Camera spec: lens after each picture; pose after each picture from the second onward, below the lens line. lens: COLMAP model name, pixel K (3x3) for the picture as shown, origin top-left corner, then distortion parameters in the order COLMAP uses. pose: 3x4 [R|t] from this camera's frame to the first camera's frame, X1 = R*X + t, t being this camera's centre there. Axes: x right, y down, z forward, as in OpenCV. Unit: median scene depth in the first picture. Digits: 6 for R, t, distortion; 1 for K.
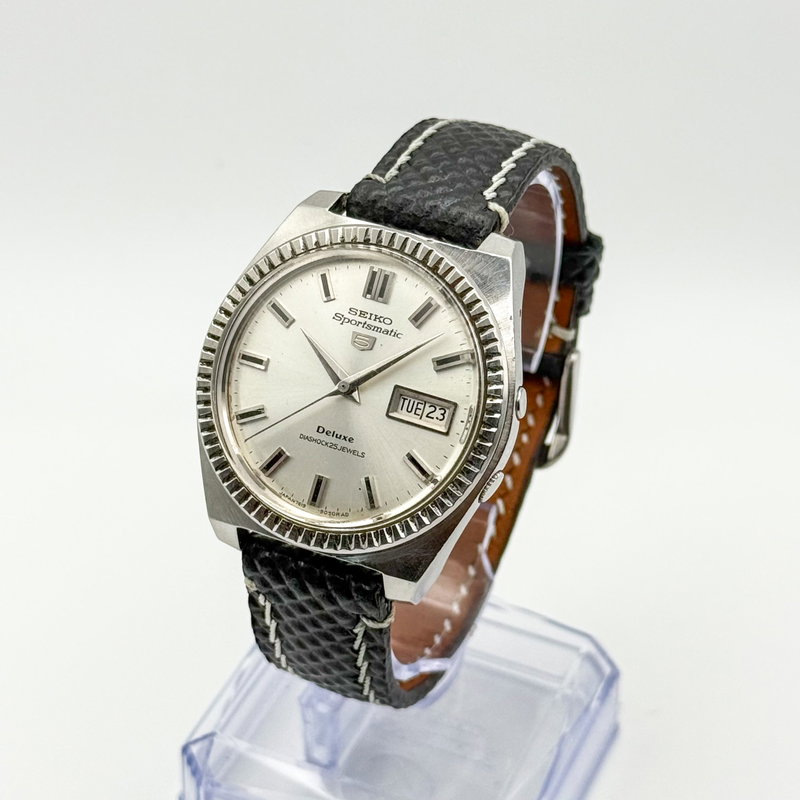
lens RADIAL K [[2339.8, 0, 400.0], [0, 2339.8, 400.0], [0, 0, 1]] dist [0.207343, -0.199393]
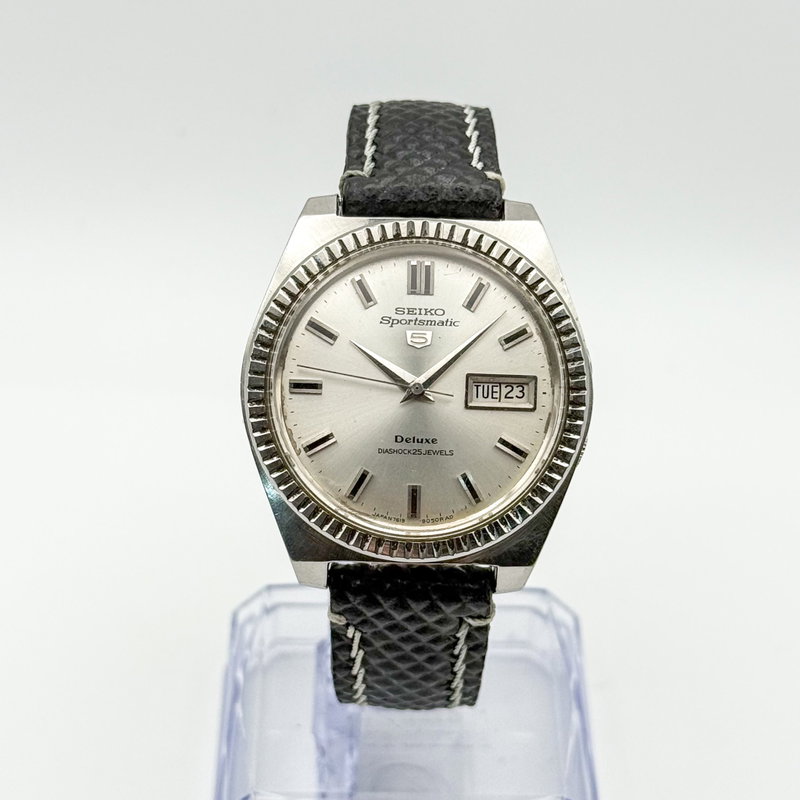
lens RADIAL K [[2339.8, 0, 400.0], [0, 2339.8, 400.0], [0, 0, 1]] dist [0.207343, -0.199393]
pose [[0.910058, -0.241329, 0.336979, -0.352497], [0.239826, 0.969689, 0.046764, -0.047415], [-0.338050, 0.038258, 0.940350, 0.100403]]
